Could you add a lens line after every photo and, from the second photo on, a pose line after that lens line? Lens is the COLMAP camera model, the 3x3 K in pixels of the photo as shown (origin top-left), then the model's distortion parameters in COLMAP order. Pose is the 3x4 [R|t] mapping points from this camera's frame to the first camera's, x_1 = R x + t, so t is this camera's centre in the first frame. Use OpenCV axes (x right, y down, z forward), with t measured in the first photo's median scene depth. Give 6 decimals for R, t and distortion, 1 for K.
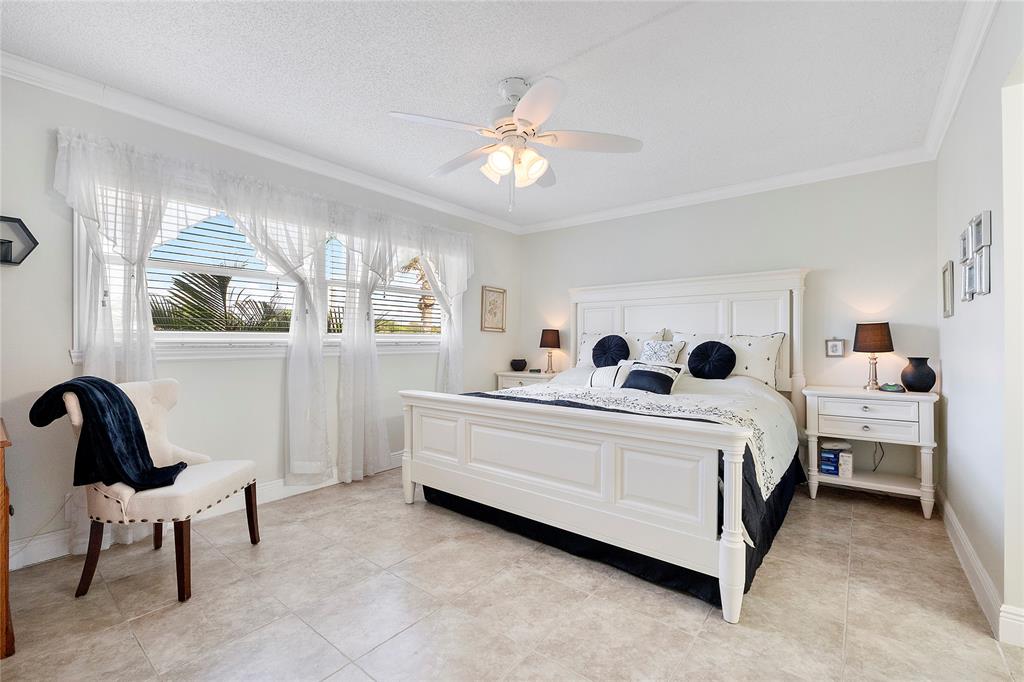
lens RADIAL K [[436.3, 0, 514.7], [0, 436.3, 345.0], [0, 0, 1]] dist [-0.003768, -0.000685]
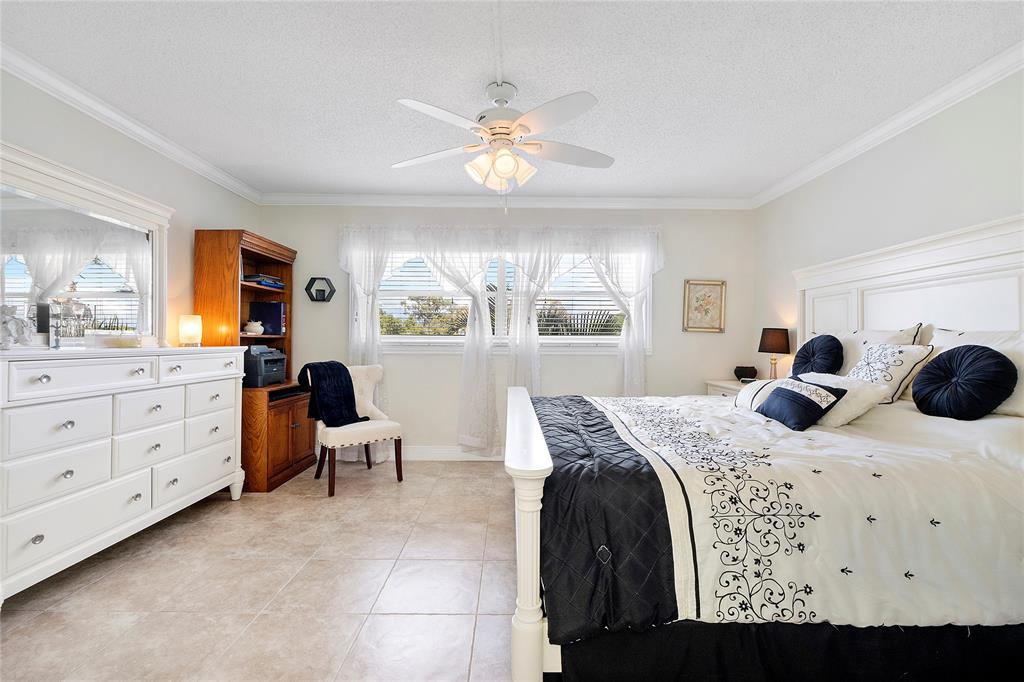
lens RADIAL K [[436.3, 0, 515.3], [0, 436.3, 342.1], [0, 0, 1]] dist [-0.003768, -0.000685]
pose [[0.635368, 0.004351, -0.772197, 0.555436], [-0.012930, 0.999904, -0.005005, -0.003419], [0.772101, 0.013165, 0.635363, 0.267776]]
